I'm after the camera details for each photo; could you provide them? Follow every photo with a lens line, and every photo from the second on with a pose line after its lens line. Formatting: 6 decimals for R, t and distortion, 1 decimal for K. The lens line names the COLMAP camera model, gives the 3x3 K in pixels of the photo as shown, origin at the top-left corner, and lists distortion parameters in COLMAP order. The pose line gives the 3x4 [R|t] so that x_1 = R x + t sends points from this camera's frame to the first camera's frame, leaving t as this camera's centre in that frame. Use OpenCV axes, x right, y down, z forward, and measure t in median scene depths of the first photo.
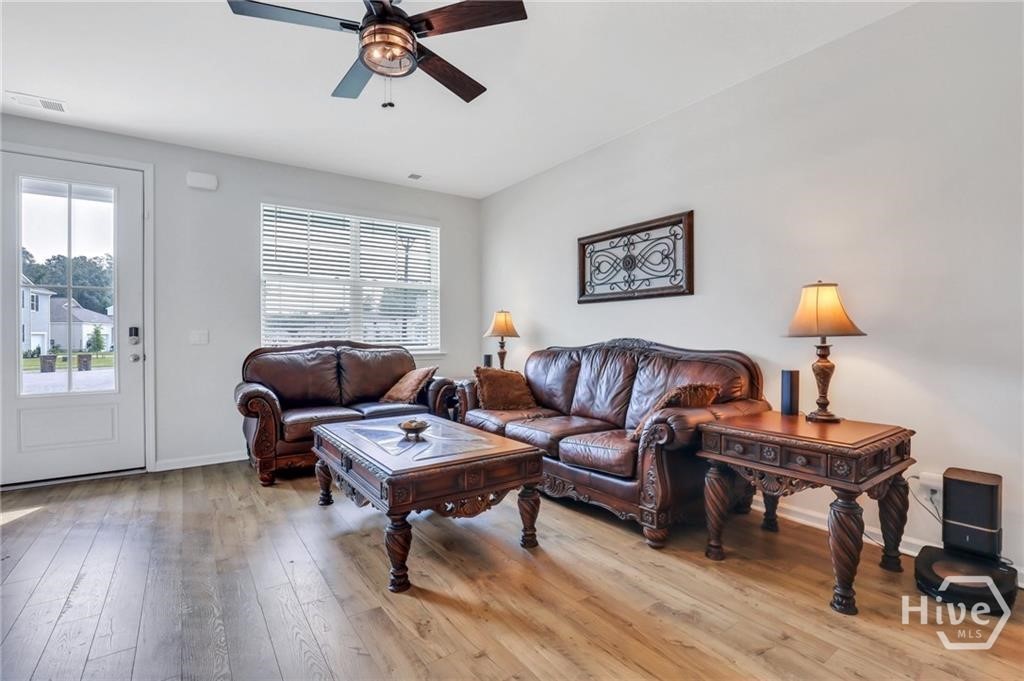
lens RADIAL K [[475.2, 0, 520.7], [0, 475.2, 337.4], [0, 0, 1]] dist [-0.027472, 0.000151]
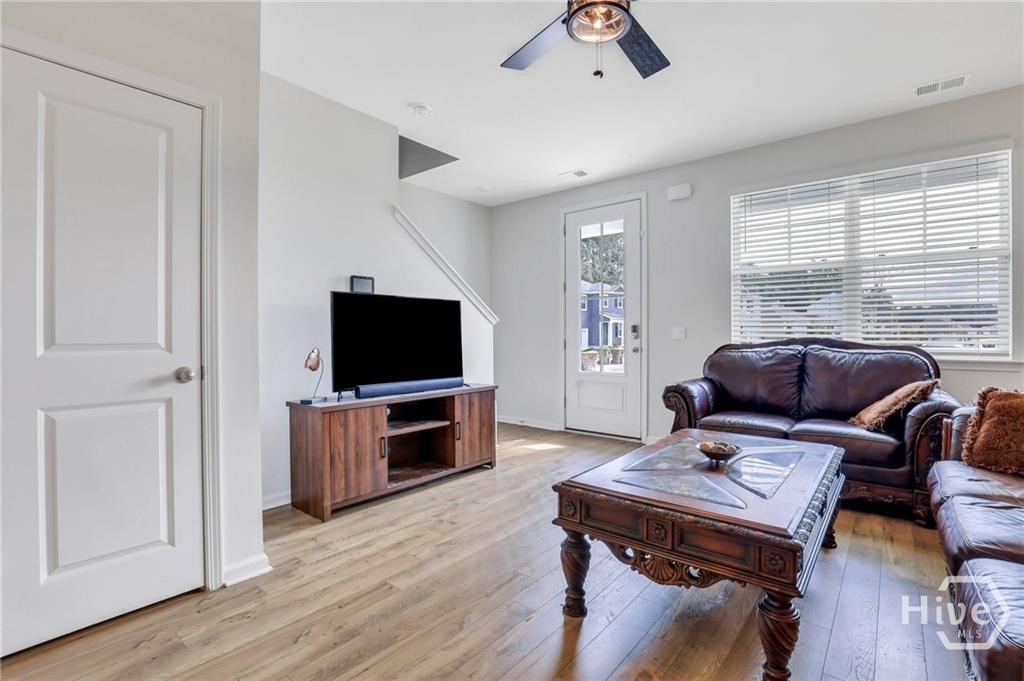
lens RADIAL K [[473.9, 0, 515.8], [0, 473.9, 334.8], [0, 0, 1]] dist [-0.028387, 0.000464]
pose [[0.250605, 0.004603, -0.968079, 0.288376], [-0.001199, 0.999989, 0.004445, -0.001629], [0.968089, 0.000047, 0.250608, 0.329086]]
